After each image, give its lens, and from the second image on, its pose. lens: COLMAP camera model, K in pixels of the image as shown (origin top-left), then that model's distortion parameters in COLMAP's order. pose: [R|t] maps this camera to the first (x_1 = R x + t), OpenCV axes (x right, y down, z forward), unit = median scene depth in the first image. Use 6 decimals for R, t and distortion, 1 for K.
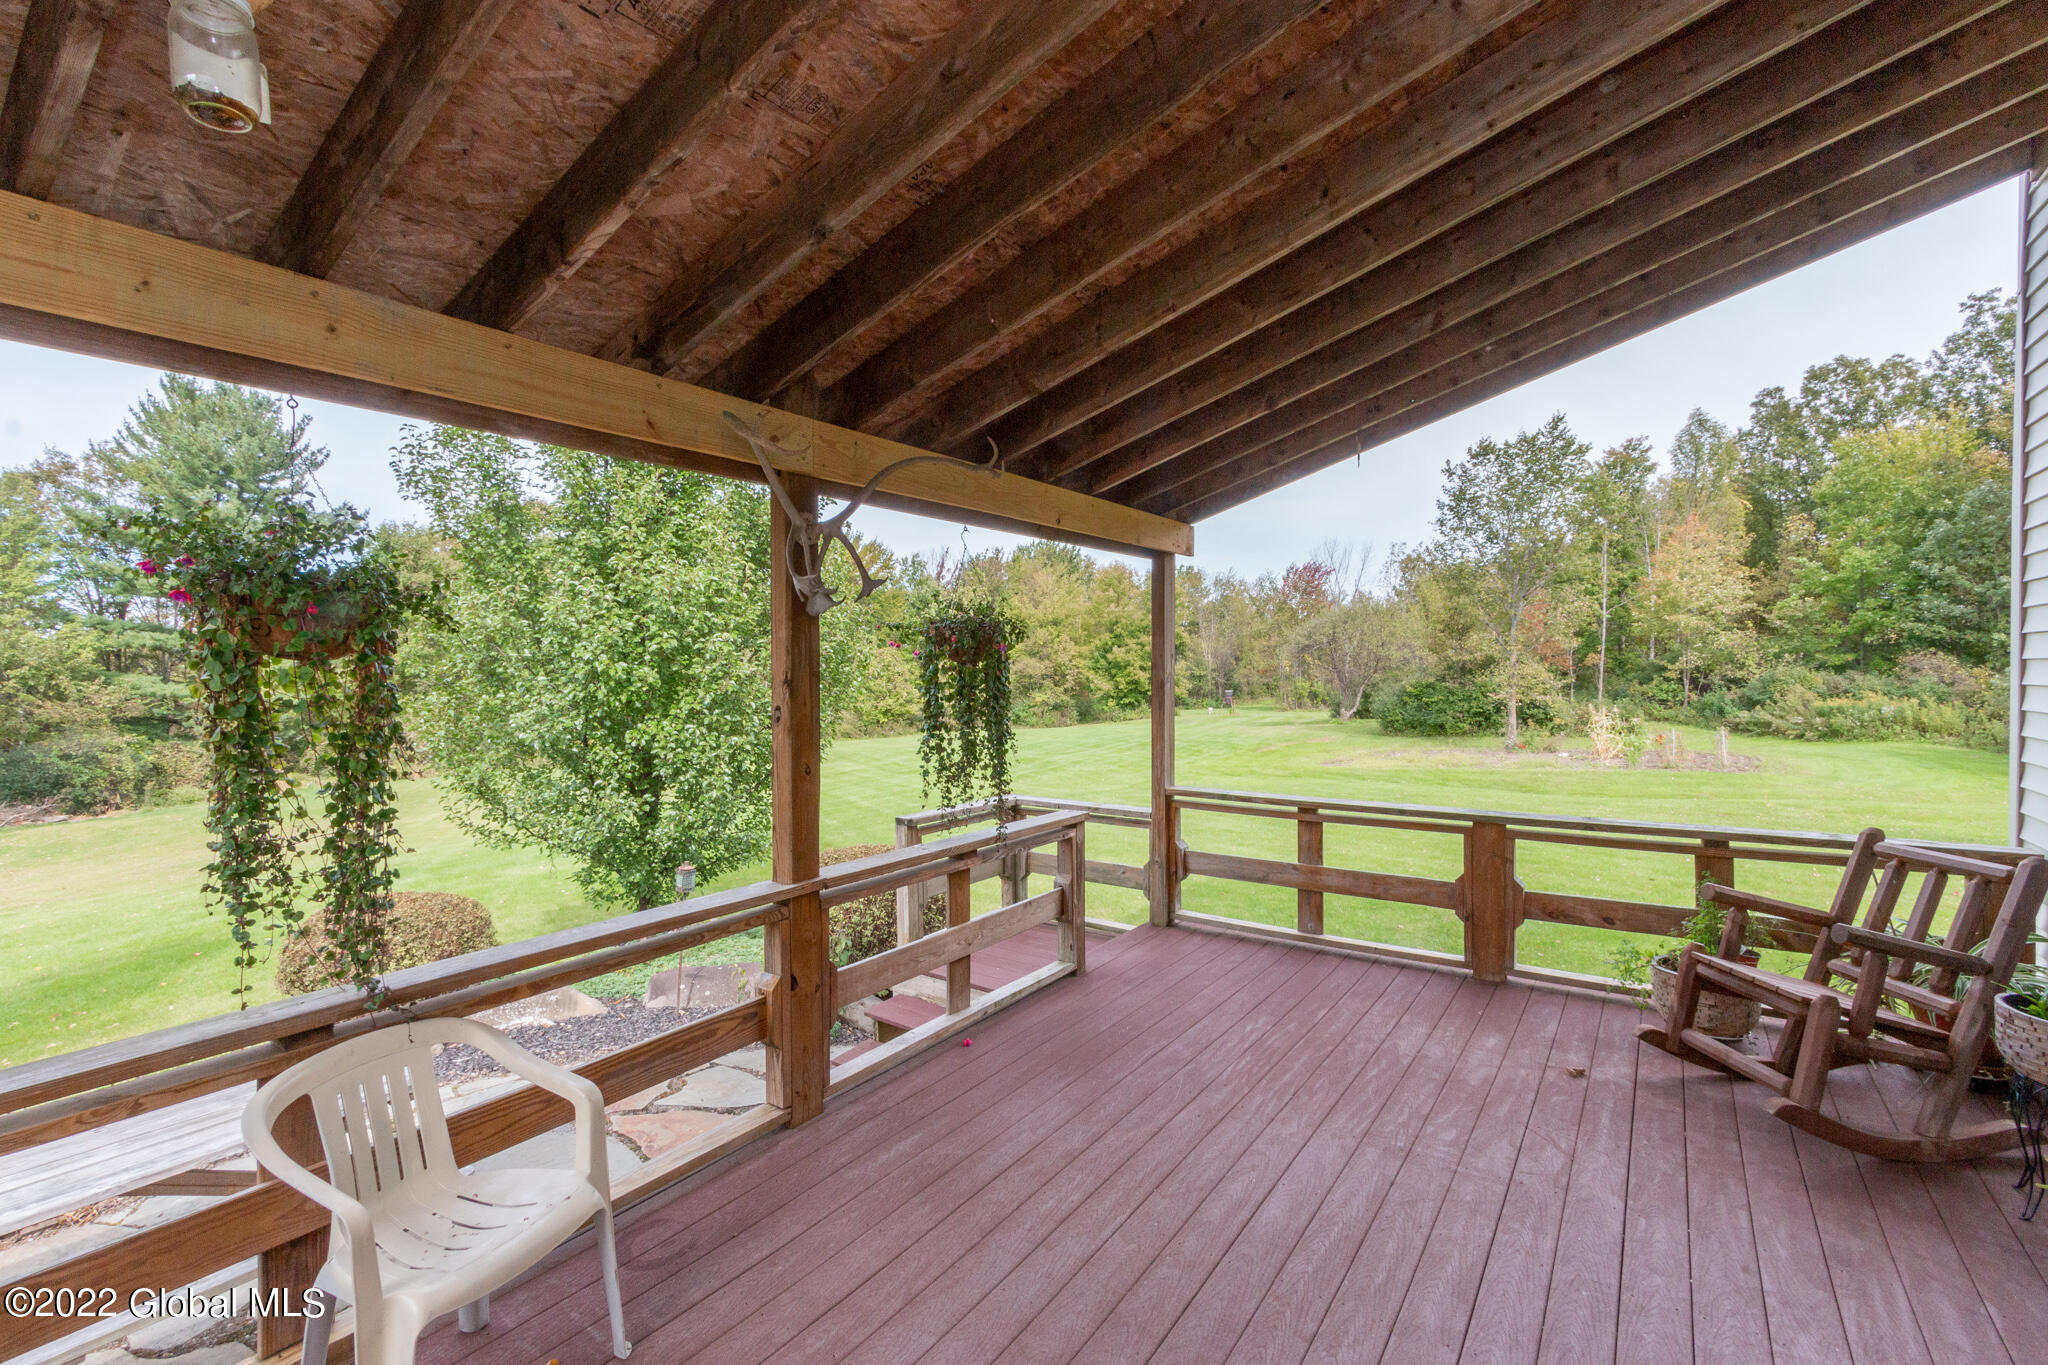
lens RADIAL K [[933.9, 0, 1019.8], [0, 933.9, 679.6], [0, 0, 1]] dist [0.005524, 0.000494]
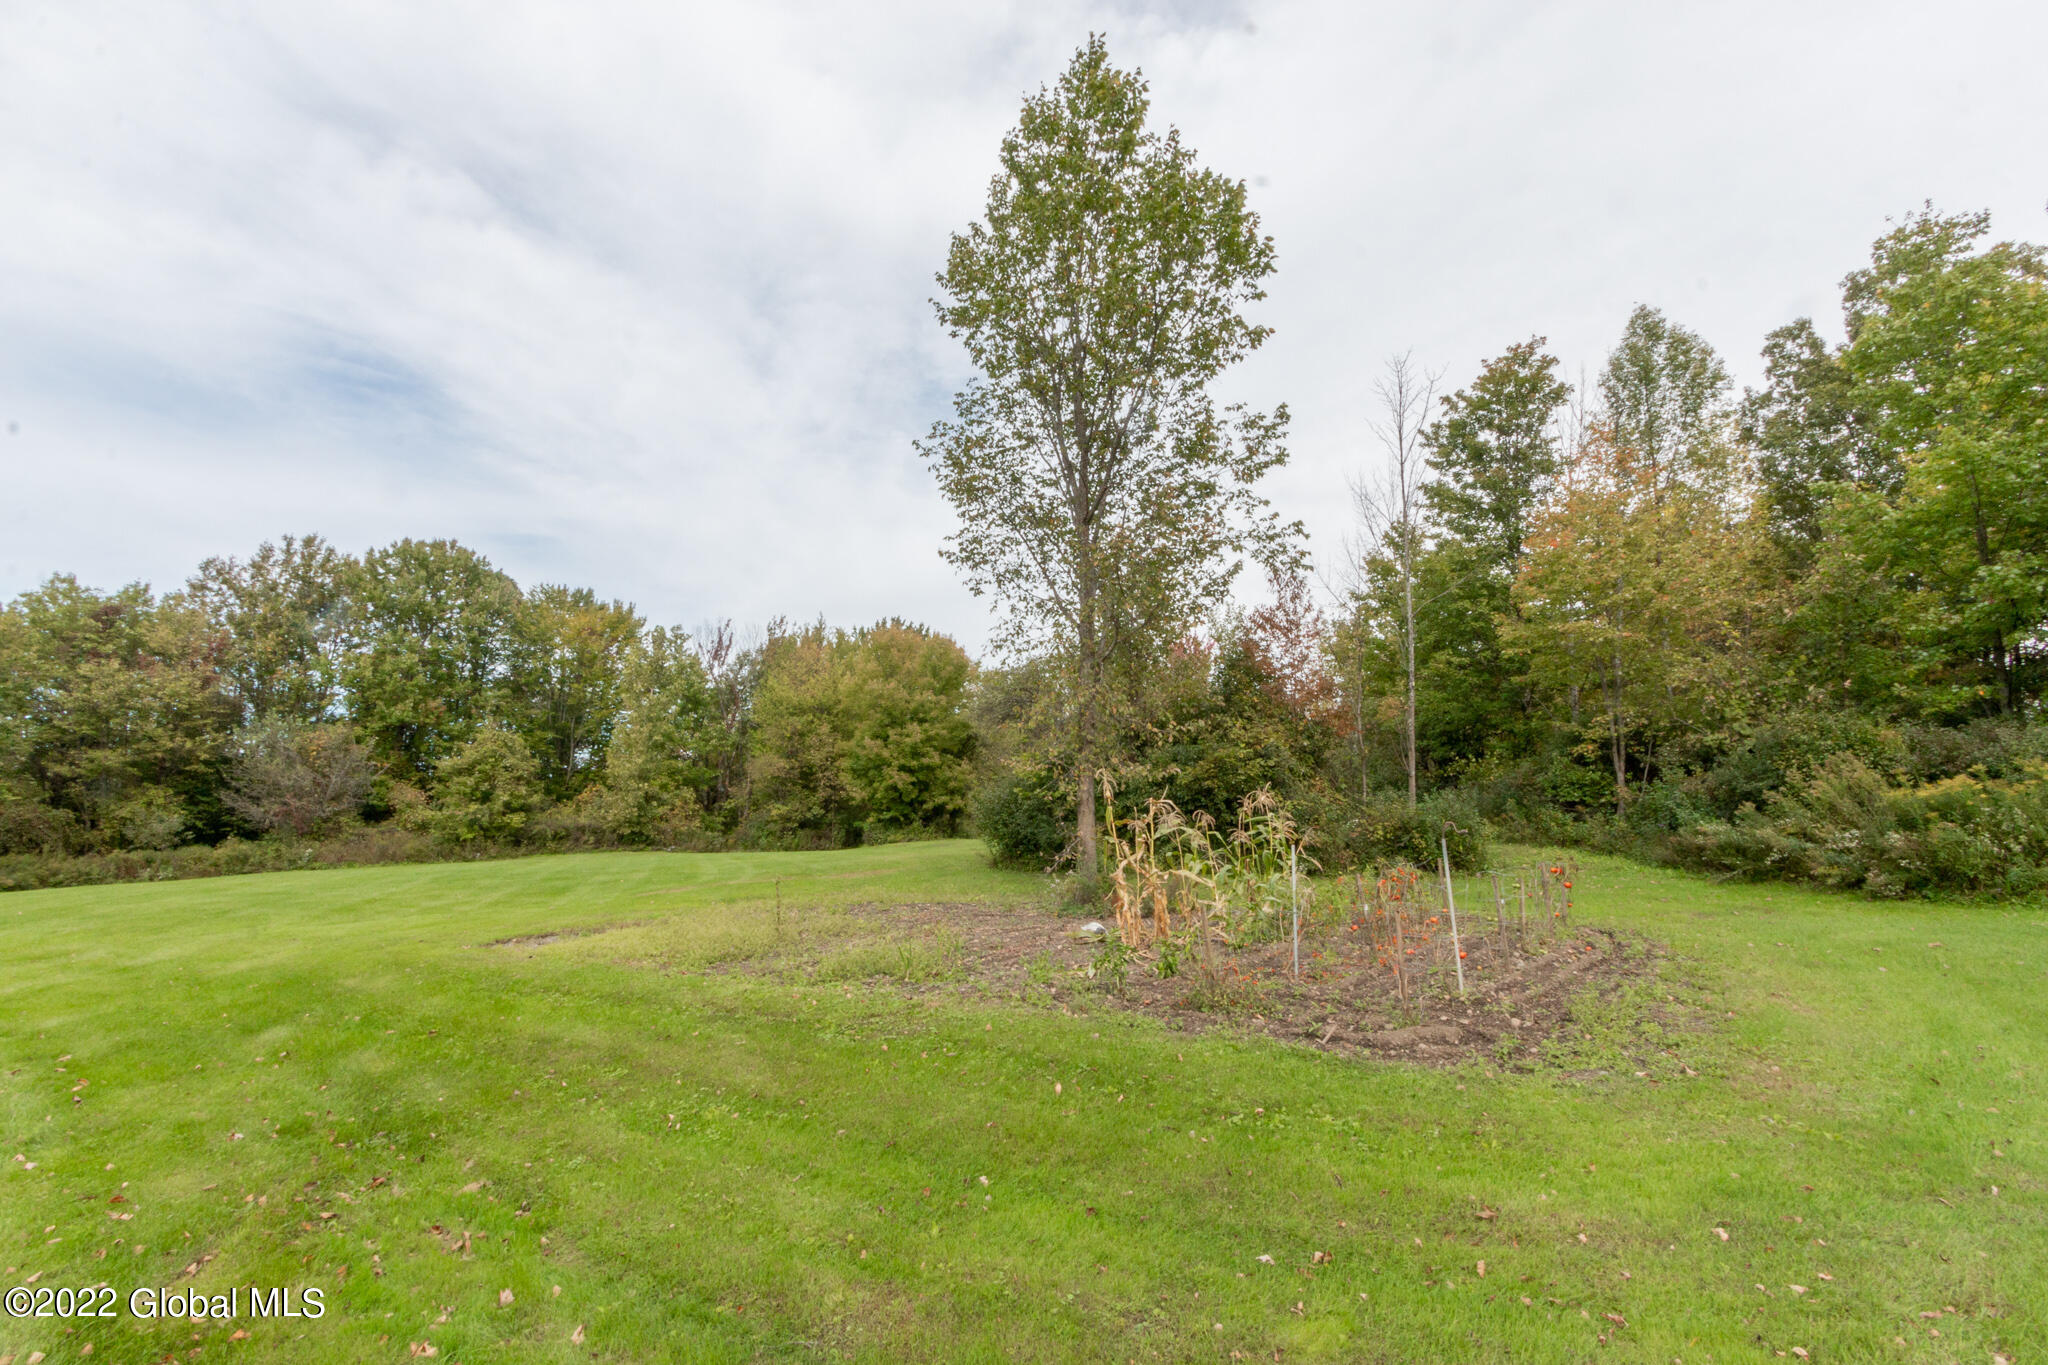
lens RADIAL K [[933.9, 0, 1023.2], [0, 933.9, 674.4], [0, 0, 1]] dist [0.005524, 0.000494]
pose [[0.997436, 0.003671, -0.071473, 0.426552], [-0.014098, 0.989193, -0.145938, 0.029737], [0.070165, 0.146571, 0.986709, 0.482499]]
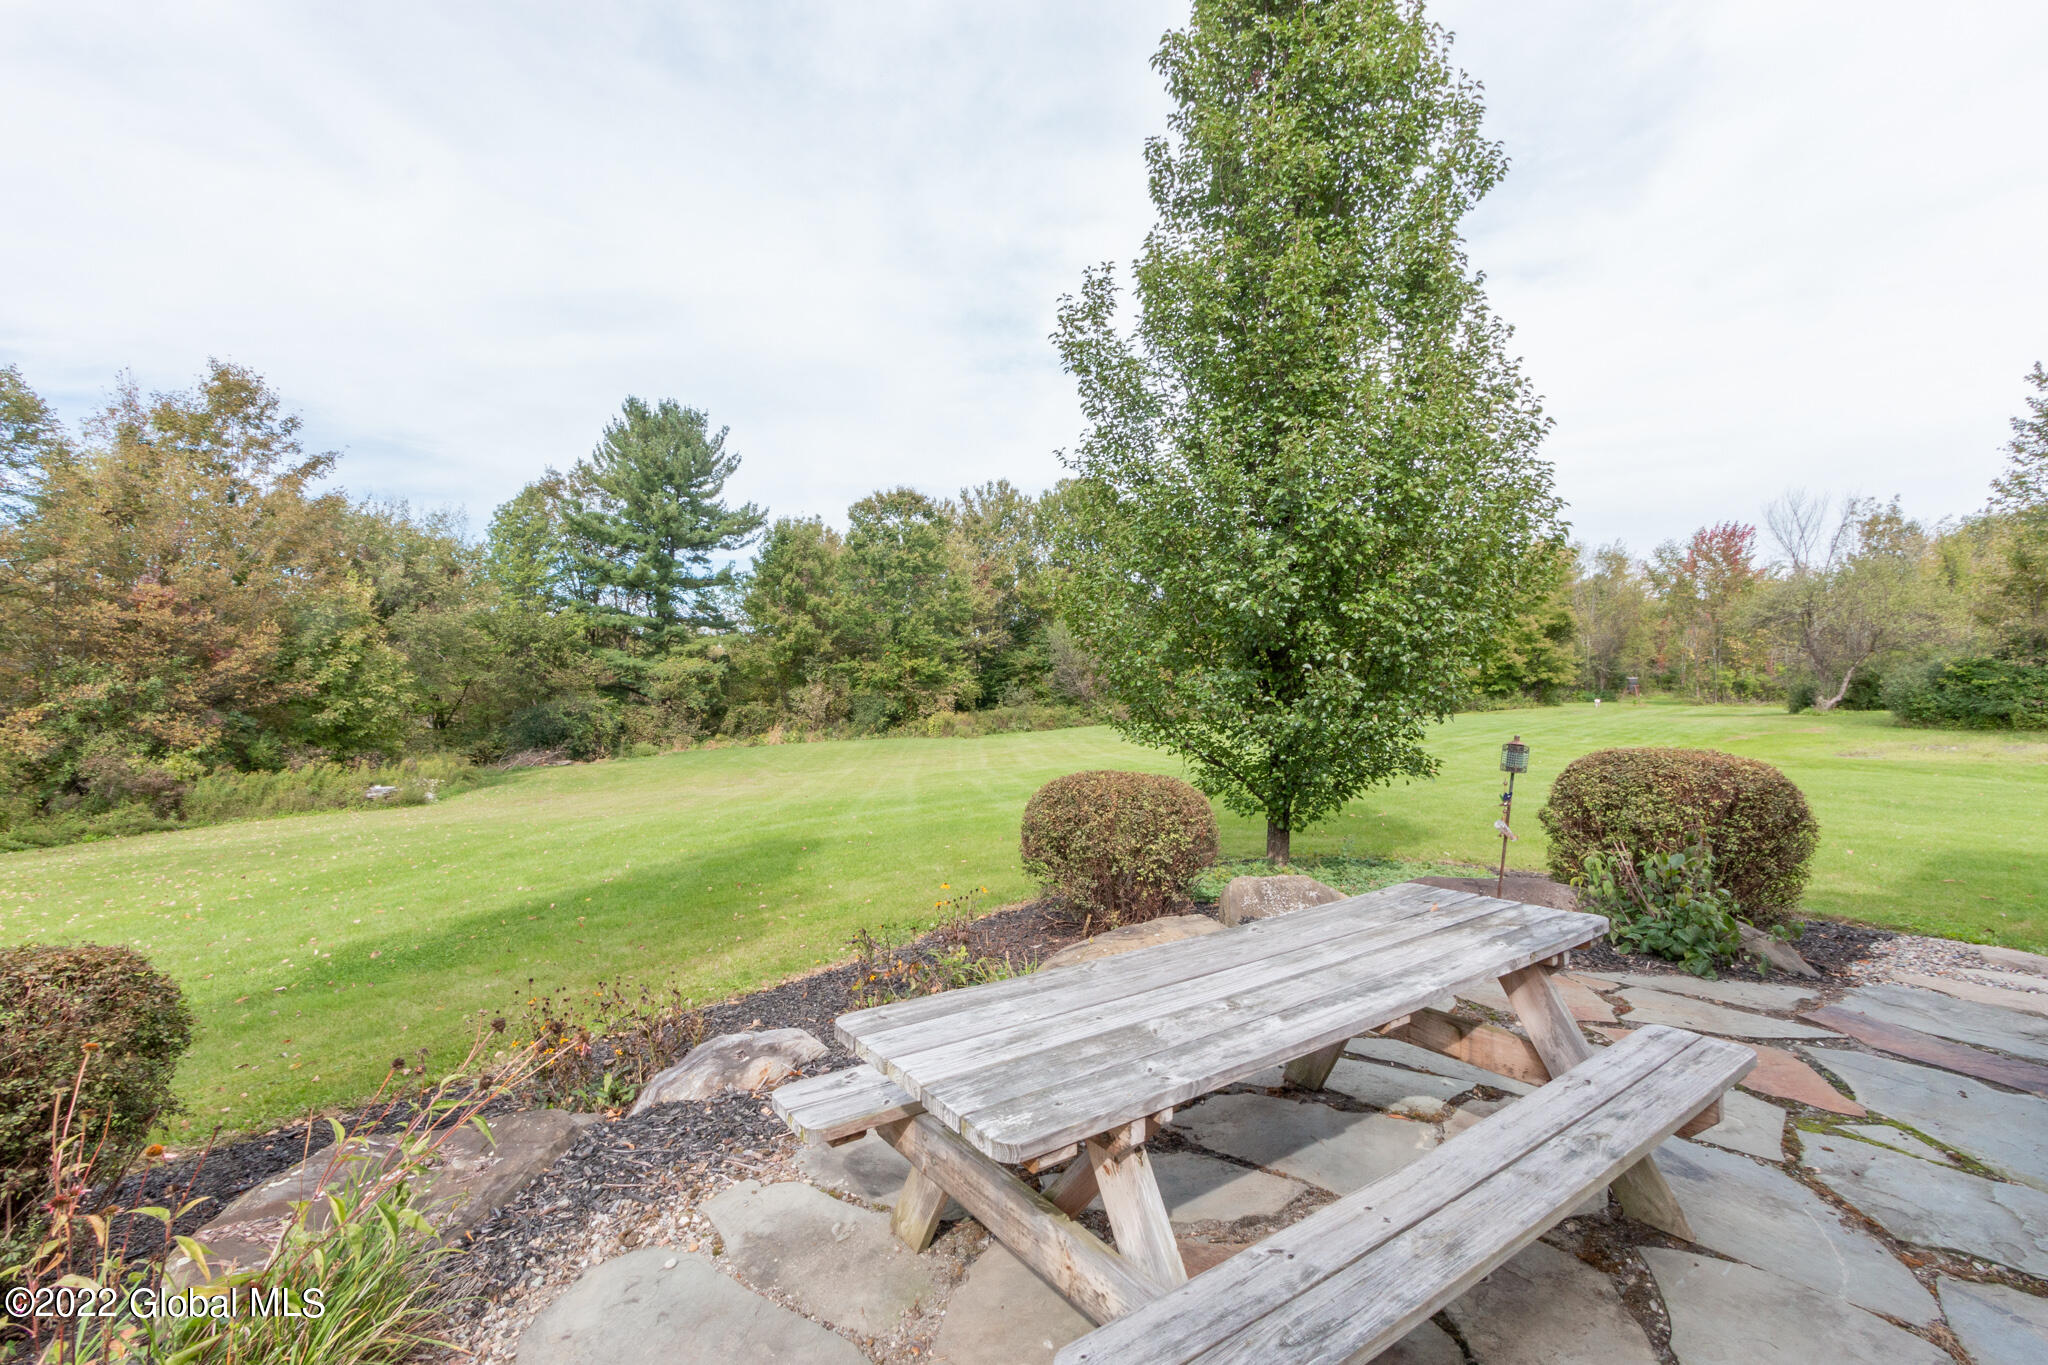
lens RADIAL K [[933.9, 0, 1004.7], [0, 933.9, 684.0], [0, 0, 1]] dist [0.005524, 0.000494]
pose [[0.950202, 0.013005, -0.311363, -0.085292], [-0.010351, 0.999895, 0.010177, 0.023282], [0.311462, -0.006448, 0.950237, 0.014120]]
